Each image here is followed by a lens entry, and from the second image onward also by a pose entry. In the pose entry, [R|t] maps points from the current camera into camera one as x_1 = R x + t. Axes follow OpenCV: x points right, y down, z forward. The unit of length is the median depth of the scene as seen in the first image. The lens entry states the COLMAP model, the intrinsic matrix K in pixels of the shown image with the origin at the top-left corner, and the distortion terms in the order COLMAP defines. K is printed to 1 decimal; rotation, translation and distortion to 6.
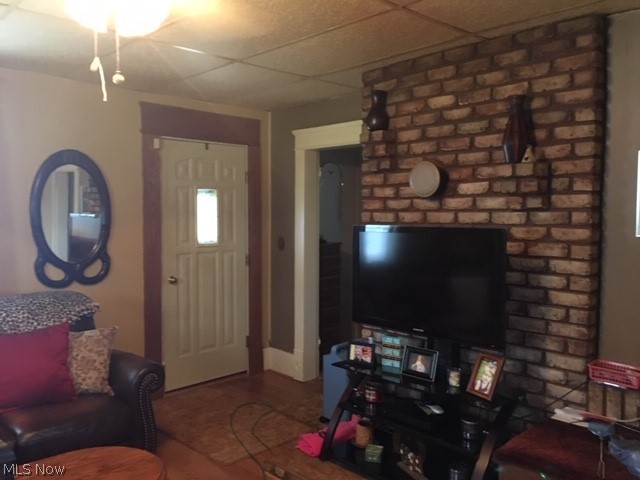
lens RADIAL K [[535.1, 0, 320.0], [0, 535.1, 240.0], [0, 0, 1]] dist [0.001829, -0.016705]
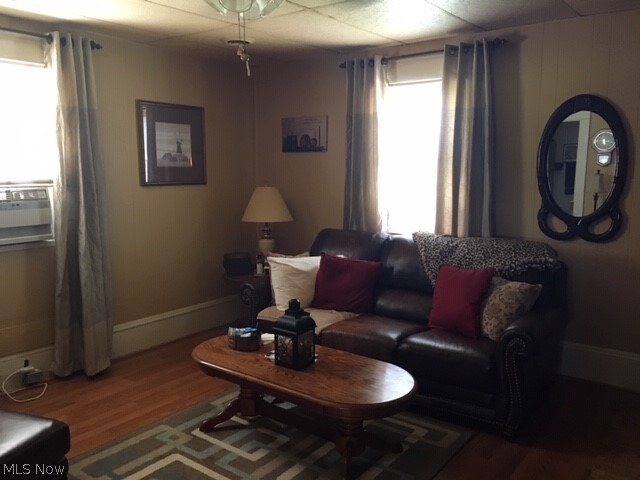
lens RADIAL K [[535.1, 0, 320.0], [0, 535.1, 240.0], [0, 0, 1]] dist [0.001829, -0.016705]
pose [[0.150302, 0.128781, -0.980217, 0.419575], [-0.051809, 0.991143, 0.122272, -0.009155], [0.987282, 0.032406, 0.155643, 0.423588]]
